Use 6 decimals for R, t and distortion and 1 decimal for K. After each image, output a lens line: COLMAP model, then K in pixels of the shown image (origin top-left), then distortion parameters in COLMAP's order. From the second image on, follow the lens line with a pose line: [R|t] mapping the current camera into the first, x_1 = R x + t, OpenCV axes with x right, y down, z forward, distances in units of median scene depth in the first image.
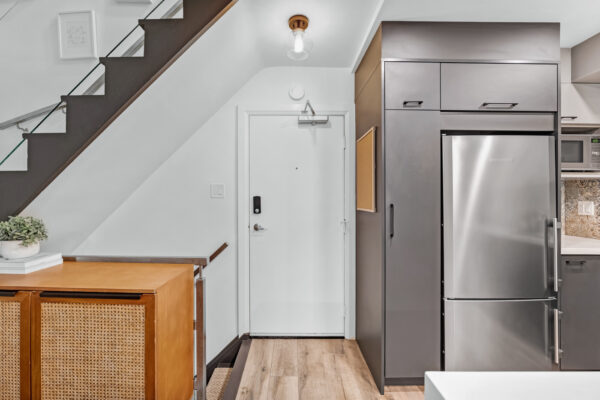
lens RADIAL K [[249.7, 0, 297.5], [0, 249.7, 199.8], [0, 0, 1]] dist [-0.006767, 0.000805]
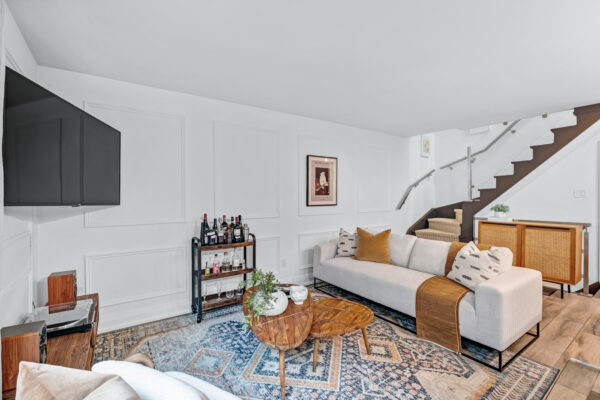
lens RADIAL K [[249.7, 0, 275.2], [0, 249.7, 201.5], [0, 0, 1]] dist [-0.006767, 0.000805]
pose [[0.511712, 0.001141, -0.859156, 0.091239], [0.010580, 0.999915, 0.007630, -0.015090], [0.859092, -0.012995, 0.511657, -2.215740]]
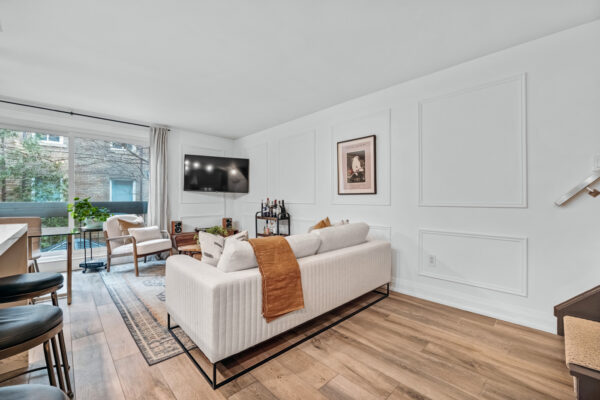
lens RADIAL K [[249.7, 0, 306.9], [0, 249.7, 196.5], [0, 0, 1]] dist [-0.006767, 0.000805]
pose [[-0.720732, -0.015654, -0.693037, 0.039226], [-0.007131, 0.999860, -0.015168, 0.093762], [0.693177, -0.005990, -0.720743, 0.437179]]
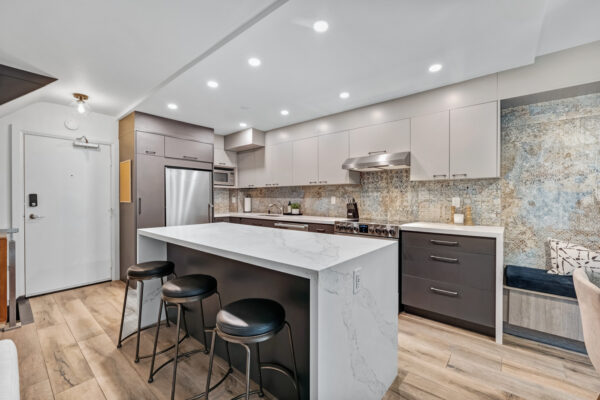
lens RADIAL K [[249.7, 0, 301.2], [0, 249.7, 197.9], [0, 0, 1]] dist [-0.006767, 0.000805]
pose [[0.643388, -0.003477, 0.765532, -0.345095], [0.002645, 0.999994, 0.002318, 0.012141], [-0.765535, 0.000533, 0.643394, -1.344739]]
